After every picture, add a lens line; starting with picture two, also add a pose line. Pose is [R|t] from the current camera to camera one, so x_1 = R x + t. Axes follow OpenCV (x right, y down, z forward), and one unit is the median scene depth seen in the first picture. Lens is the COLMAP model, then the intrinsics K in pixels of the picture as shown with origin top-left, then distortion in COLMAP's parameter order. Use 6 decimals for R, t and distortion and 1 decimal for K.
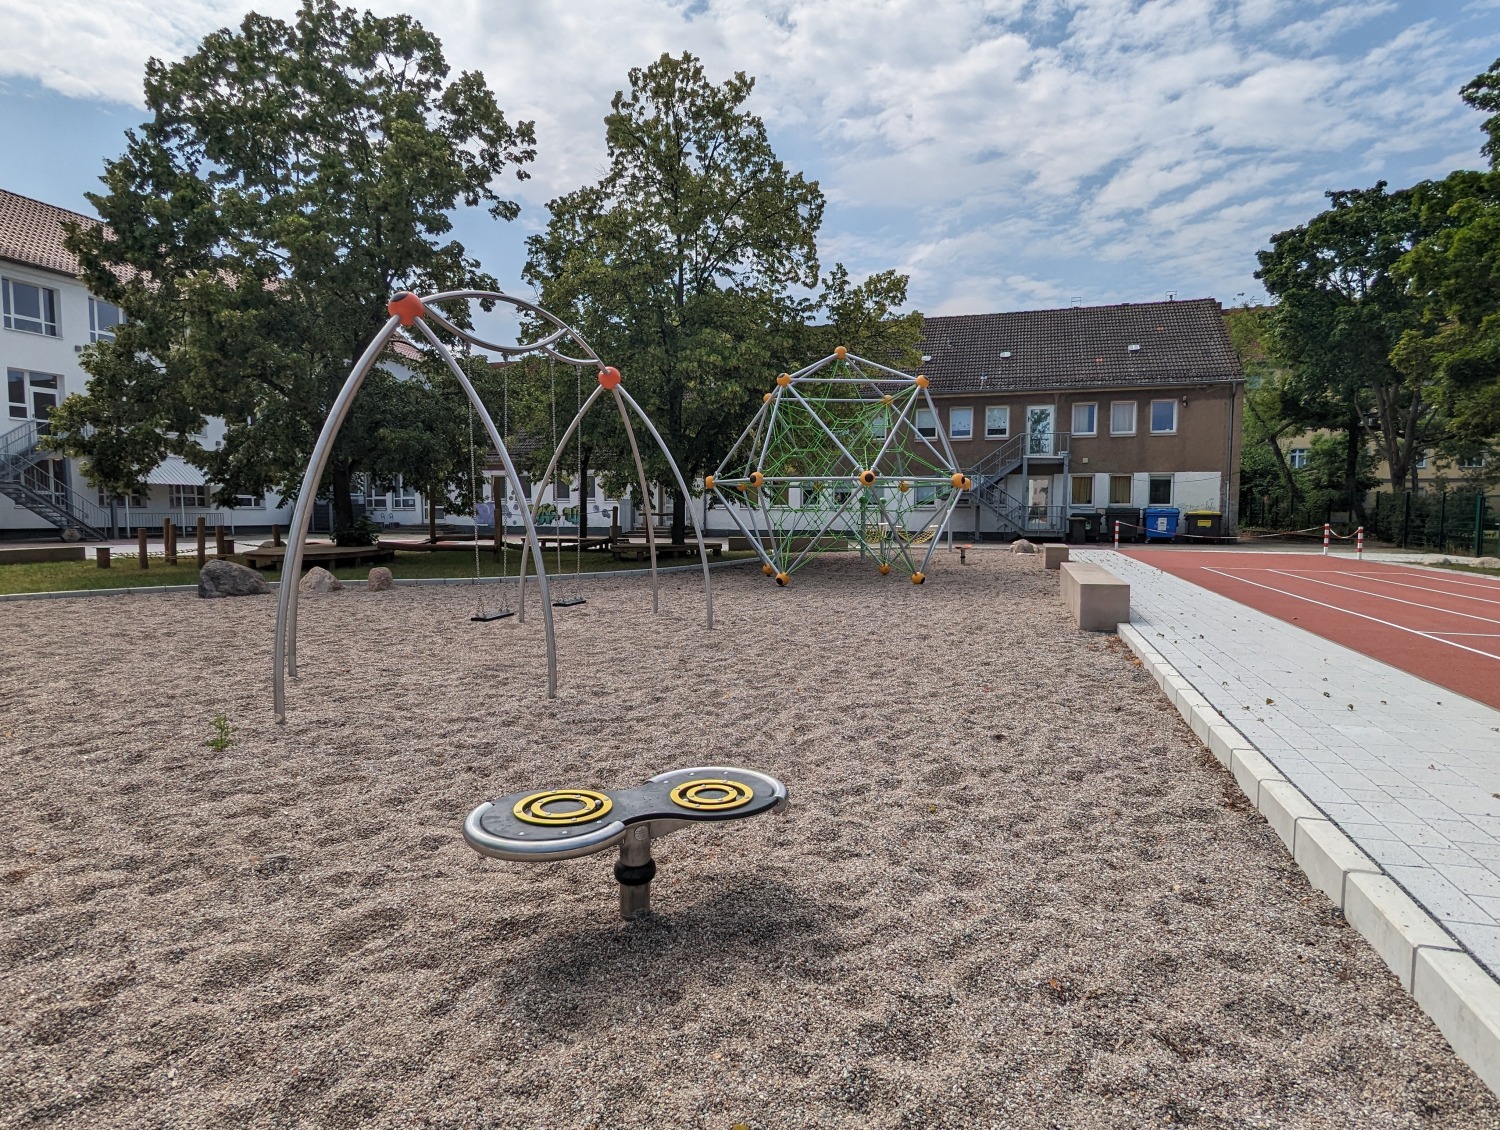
lens RADIAL K [[822.8, 0, 750.0], [0, 822.8, 565.0], [0, 0, 1]] dist [0.001271, -0.048208]
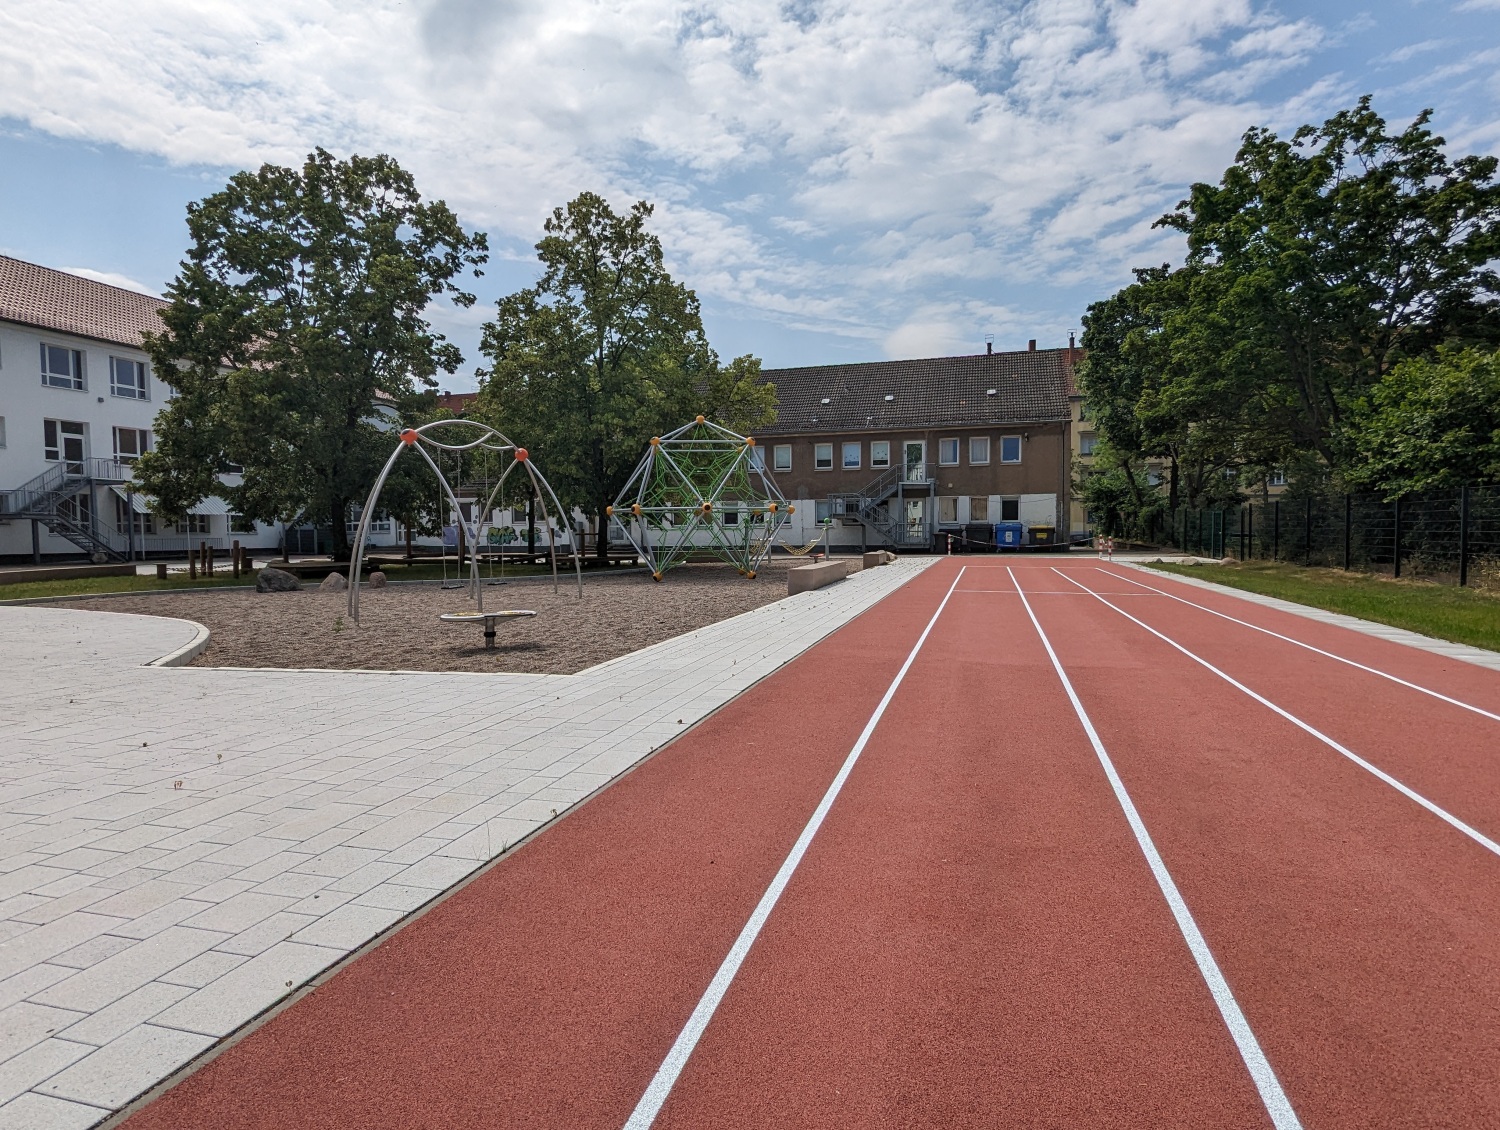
lens RADIAL K [[787.2, 0, 757.6], [0, 787.2, 571.6], [0, 0, 1]] dist [-0.035346, 0.000468]
pose [[0.998134, -0.015521, 0.059064, 0.086115], [0.016240, 0.999799, -0.011728, 0.017158], [-0.058870, 0.012666, 0.998185, -0.257586]]
